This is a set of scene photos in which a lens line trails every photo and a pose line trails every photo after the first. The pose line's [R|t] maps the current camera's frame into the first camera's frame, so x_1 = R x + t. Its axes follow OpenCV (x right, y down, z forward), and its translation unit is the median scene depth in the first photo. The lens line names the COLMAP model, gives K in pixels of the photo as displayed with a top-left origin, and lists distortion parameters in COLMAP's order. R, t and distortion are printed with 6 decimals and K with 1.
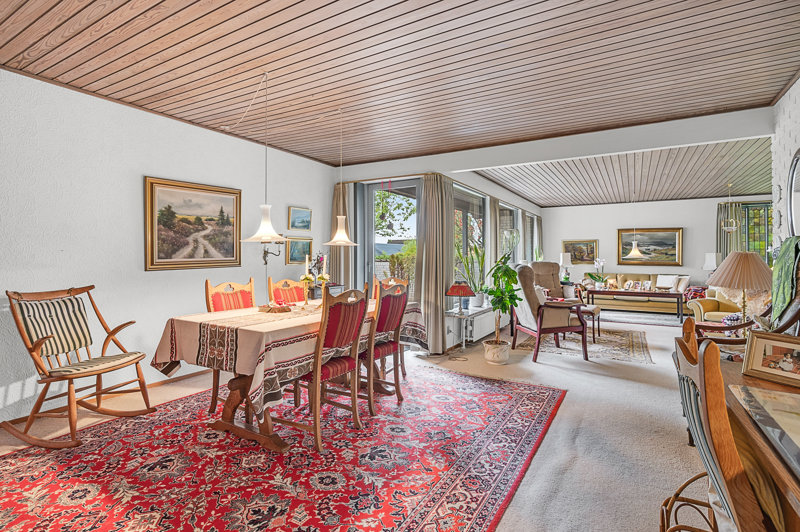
lens RADIAL K [[401.3, 0, 395.5], [0, 401.3, 253.4], [0, 0, 1]] dist [-0.002893, -0.001137]
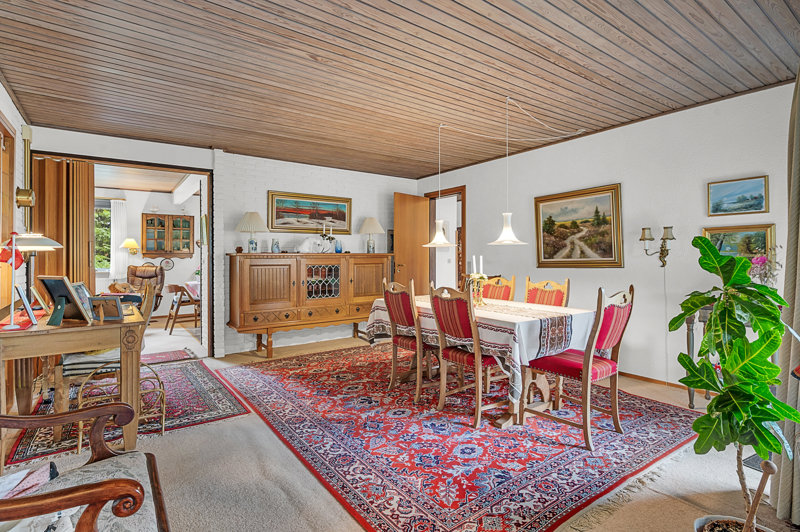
lens RADIAL K [[401.3, 0, 405.4], [0, 401.3, 258.4], [0, 0, 1]] dist [-0.002893, -0.001137]
pose [[-0.385648, 0.002581, -0.922642, 0.794644], [0.009939, 0.999950, -0.001357, 0.009552], [0.922592, -0.009693, -0.385654, 1.123258]]
